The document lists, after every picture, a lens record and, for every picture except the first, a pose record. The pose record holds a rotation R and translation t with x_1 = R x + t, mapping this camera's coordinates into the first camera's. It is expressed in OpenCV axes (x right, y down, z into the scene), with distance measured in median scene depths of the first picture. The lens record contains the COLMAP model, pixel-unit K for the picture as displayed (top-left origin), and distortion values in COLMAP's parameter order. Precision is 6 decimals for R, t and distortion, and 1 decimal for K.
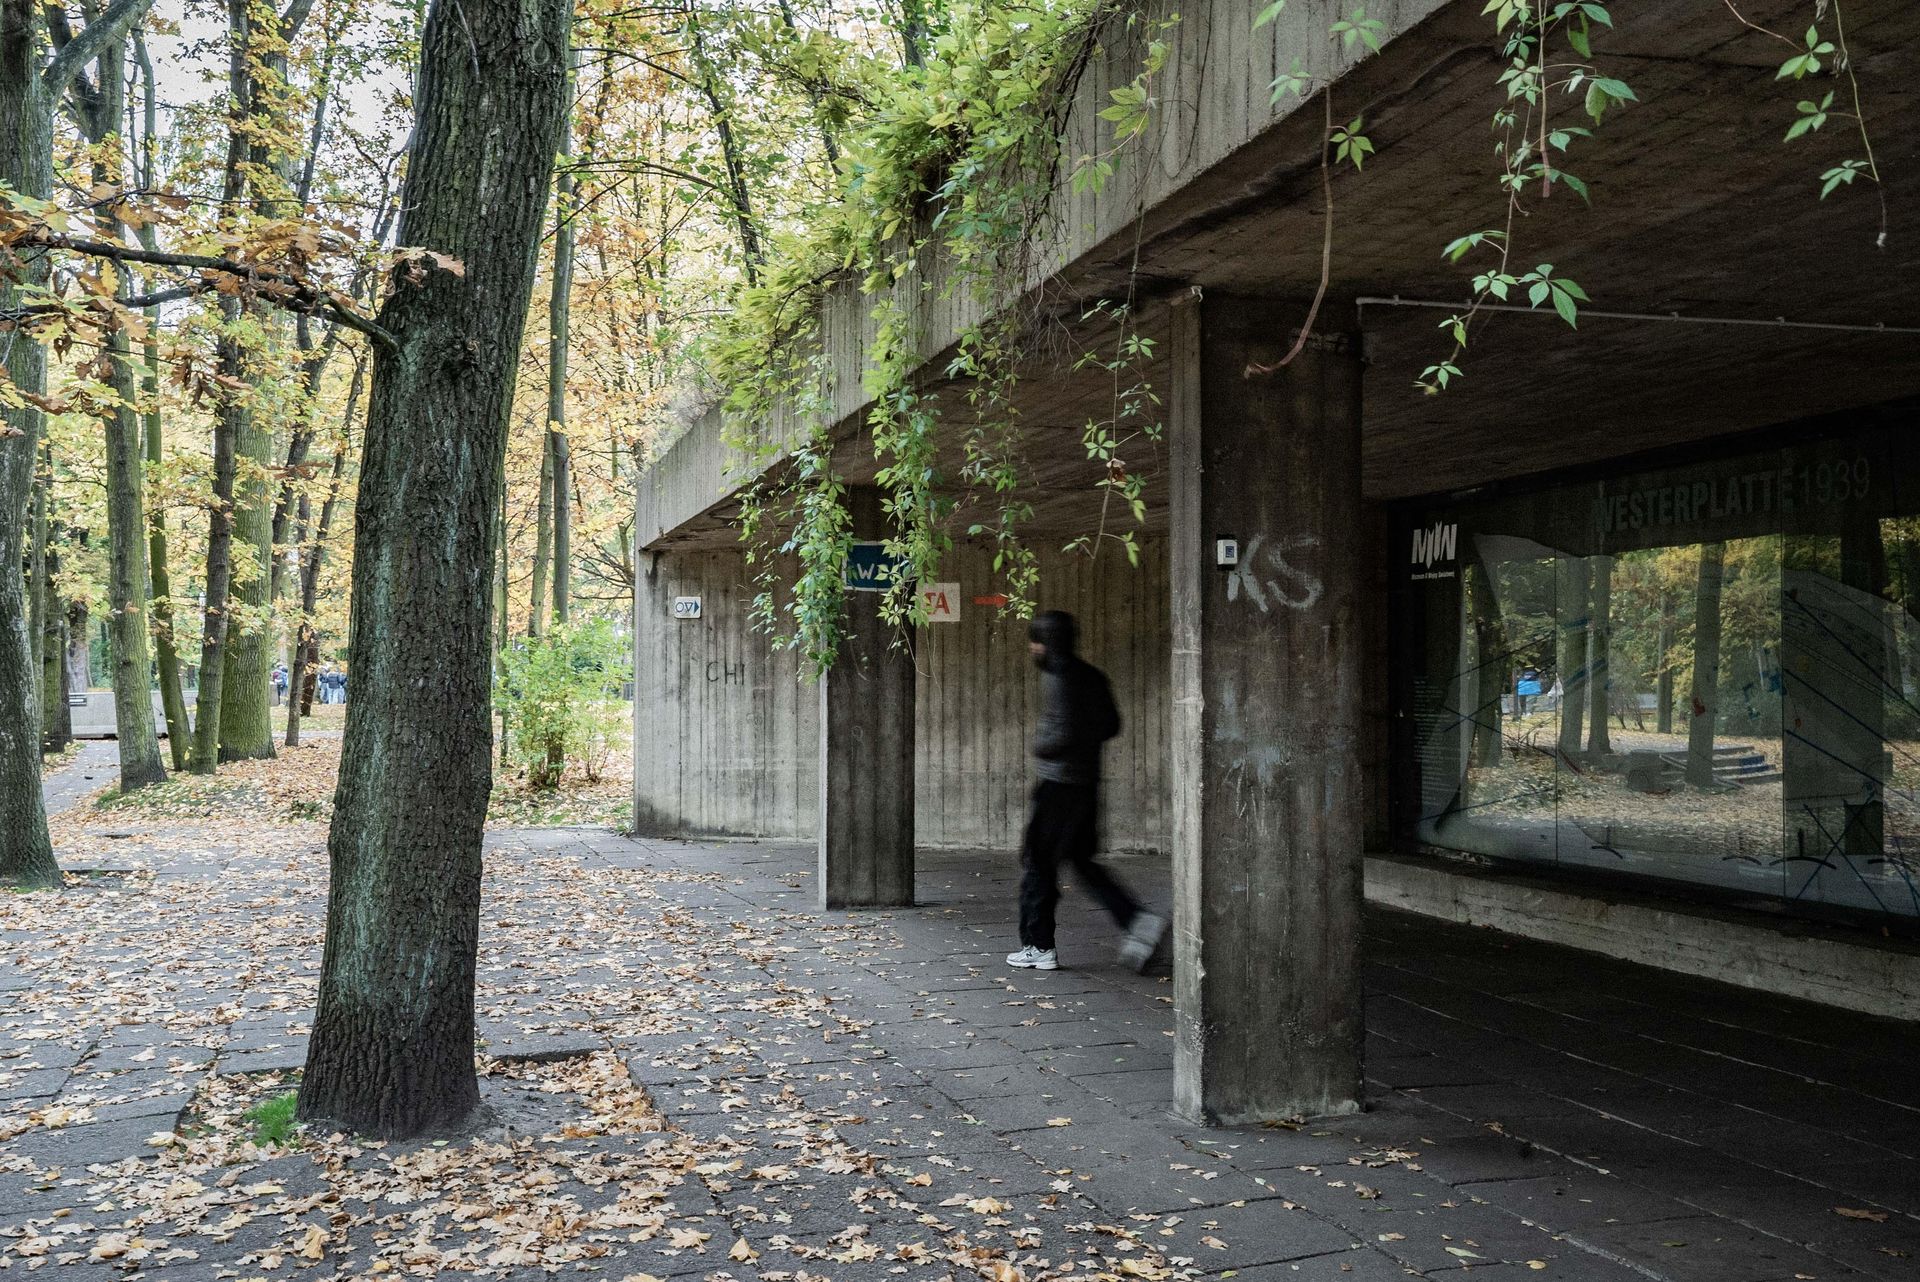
lens RADIAL K [[1728.7, 0, 1009.4], [0, 1728.7, 637.7], [0, 0, 1]] dist [0.048896, -0.007879]
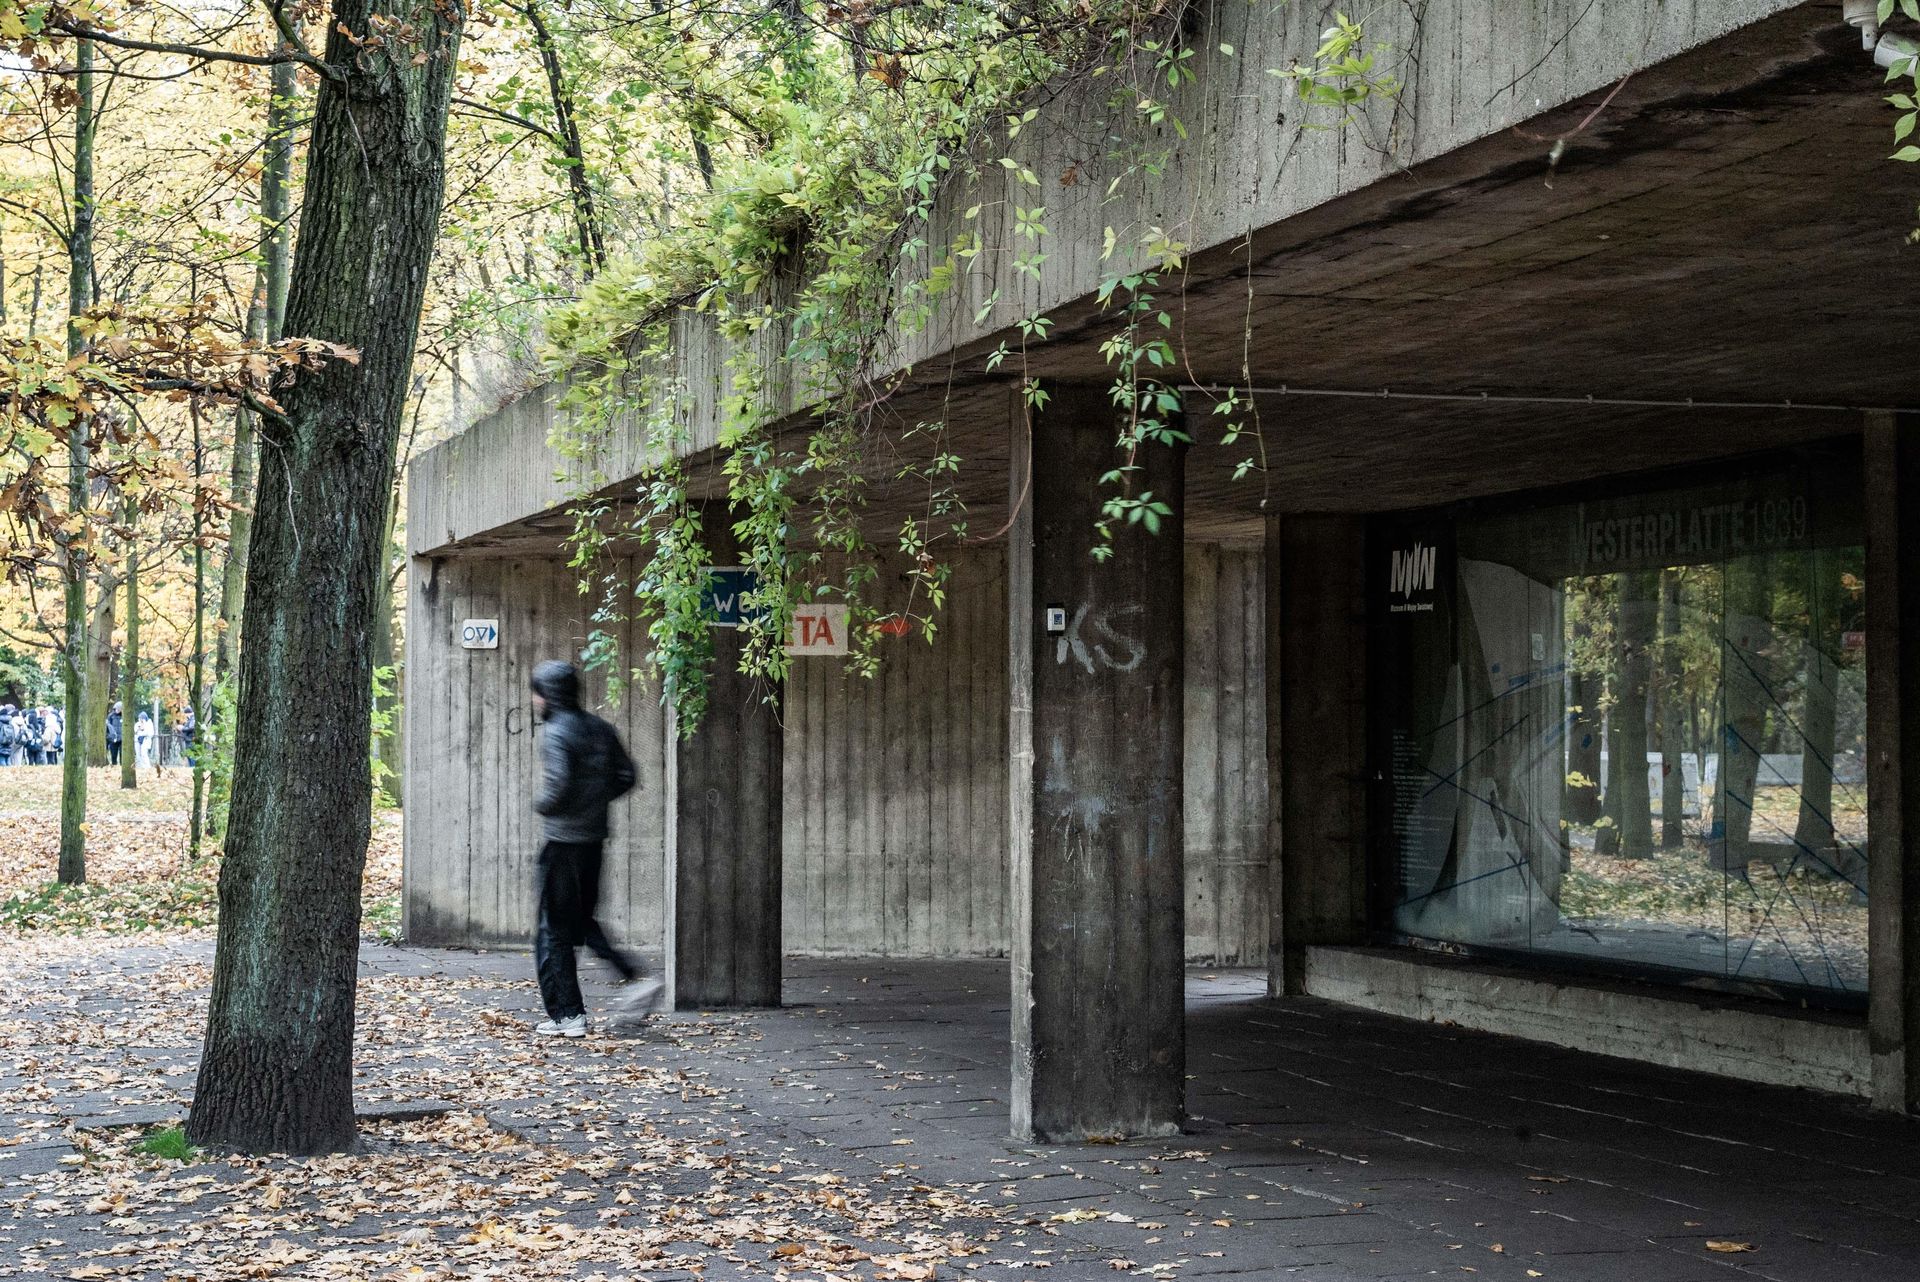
lens RADIAL K [[2752.9, 0, 960.0], [0, 2752.9, 641.0], [0, 0, 1]] dist [0.172312, -0.013860]
pose [[0.999991, 0.001279, 0.003986, 0.050349], [-0.001247, 0.999966, -0.008093, -0.018690], [-0.003996, 0.008088, 0.999959, -0.648985]]
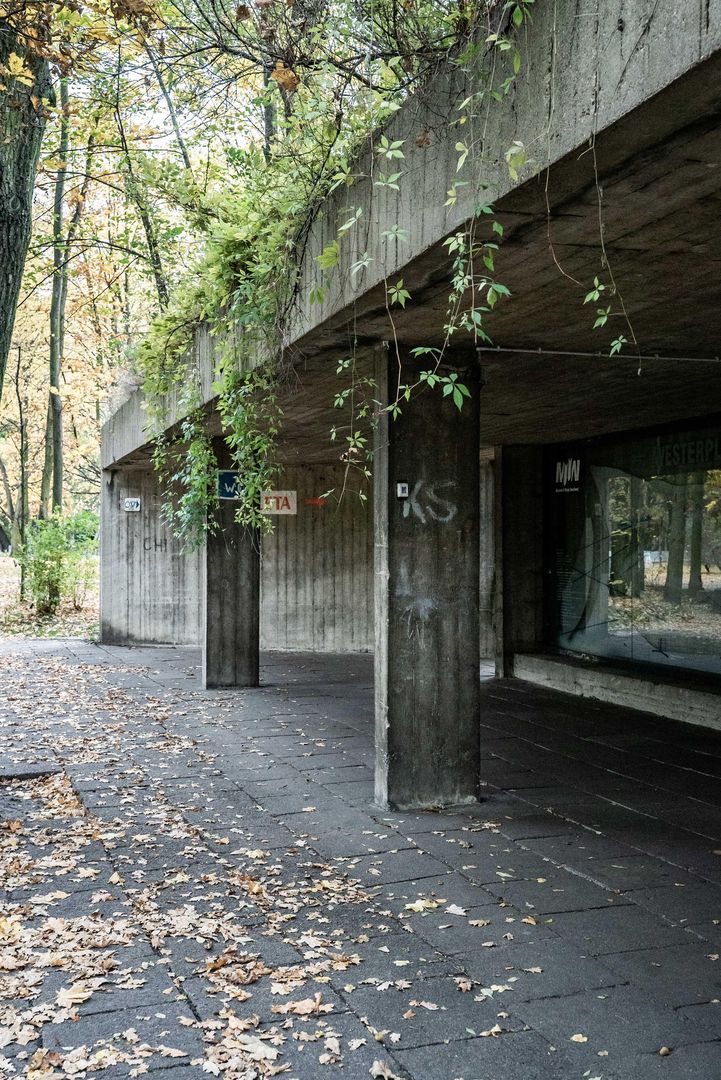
lens RADIAL K [[1074.7, 0, 370.7], [0, 1074.7, 526.7], [0, 0, 1]] dist [0.064672, -0.015506]
pose [[0.999726, -0.000183, 0.023422, 0.058180], [-0.000009, 0.999966, 0.008200, -0.018042], [-0.023423, -0.008198, 0.999692, -0.095431]]
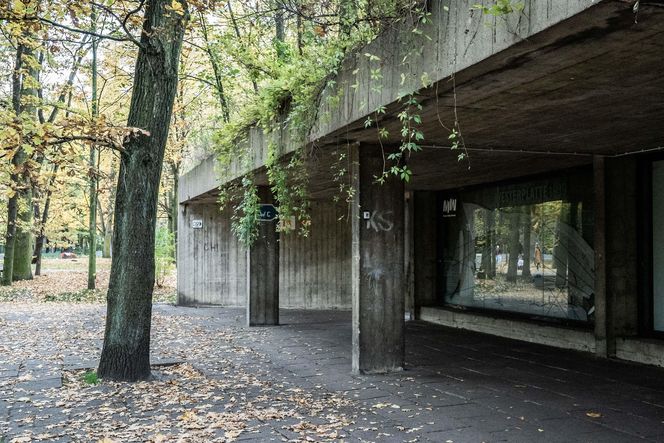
lens RADIAL K [[660.7, 0, 365.6], [0, 660.7, 230.8], [0, 0, 1]] dist [0.064672, -0.015506]
pose [[0.997183, 0.001018, 0.074999, 0.017907], [-0.000763, 0.999994, -0.003420, -0.010619], [-0.075002, 0.003353, 0.997178, -0.323473]]
